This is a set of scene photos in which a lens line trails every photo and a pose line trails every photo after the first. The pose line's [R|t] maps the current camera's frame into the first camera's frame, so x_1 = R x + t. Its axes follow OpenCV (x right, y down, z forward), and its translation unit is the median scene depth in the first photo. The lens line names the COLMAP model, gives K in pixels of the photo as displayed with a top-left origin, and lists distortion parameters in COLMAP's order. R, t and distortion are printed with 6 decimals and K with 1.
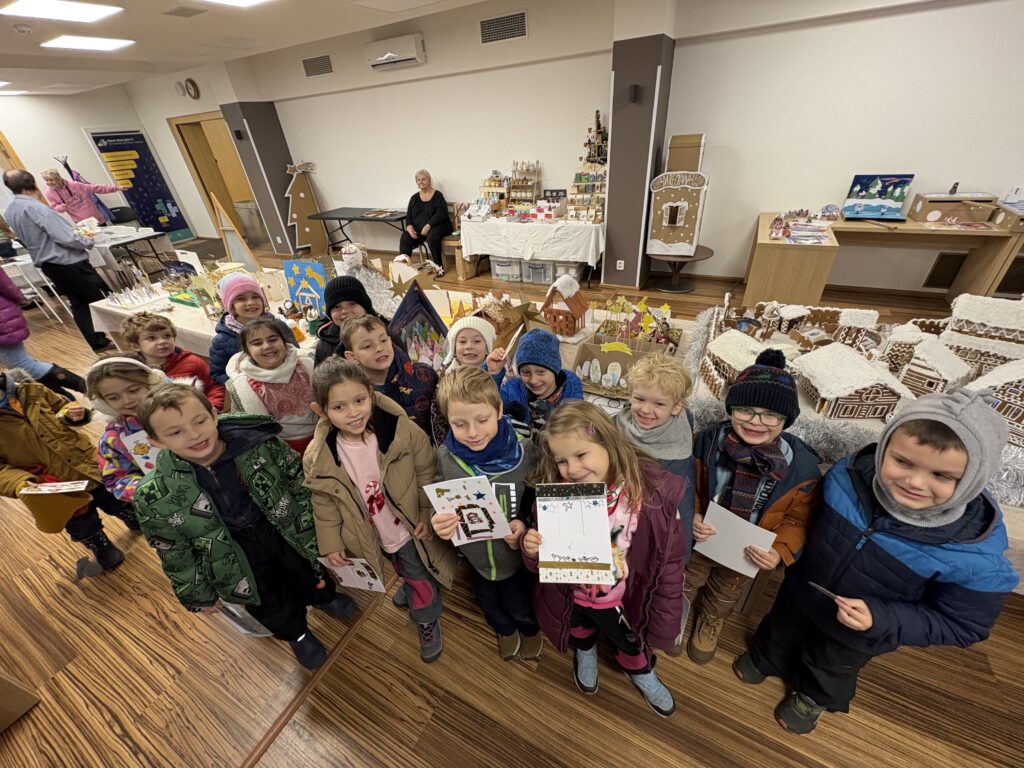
lens RADIAL K [[407.6, 0, 511.6], [0, 407.6, 387.2], [0, 0, 1]] dist [0.000127, 0.000080]
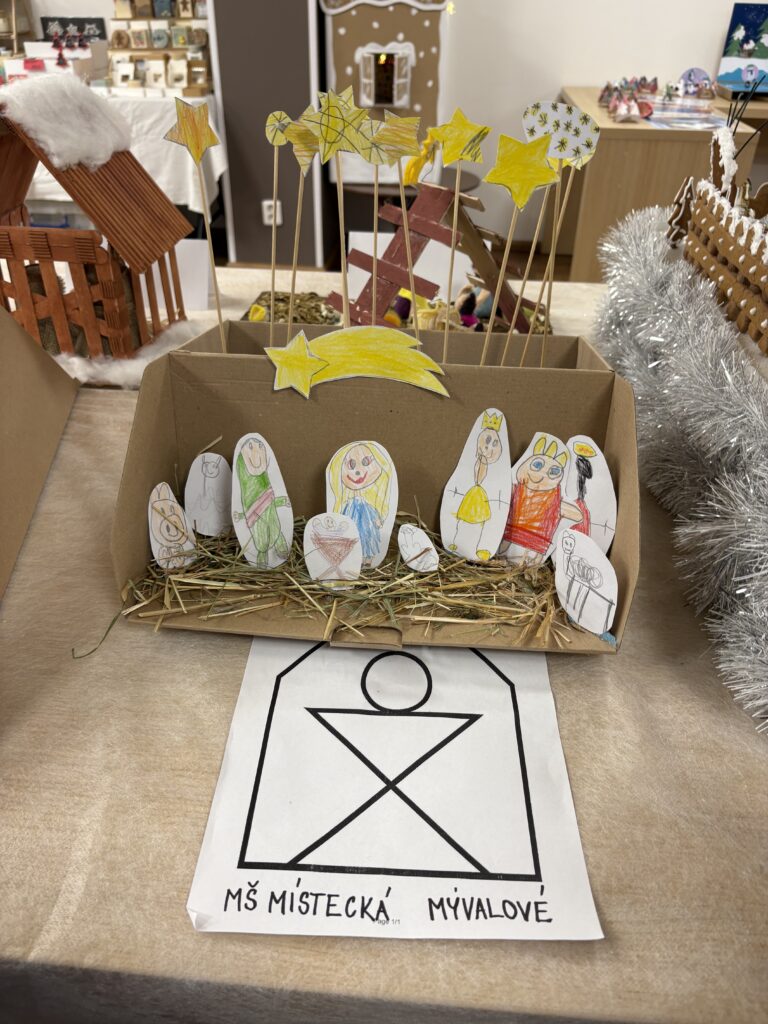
lens RADIAL K [[779.6, 0, 385.6], [0, 779.6, 515.2], [0, 0, 1]] dist [-0.006099, -0.007882]
pose [[0.920816, -0.140043, 0.363987, 0.059260], [0.139353, 0.989838, 0.028302, -0.016313], [-0.364252, 0.024661, 0.930974, 0.298720]]
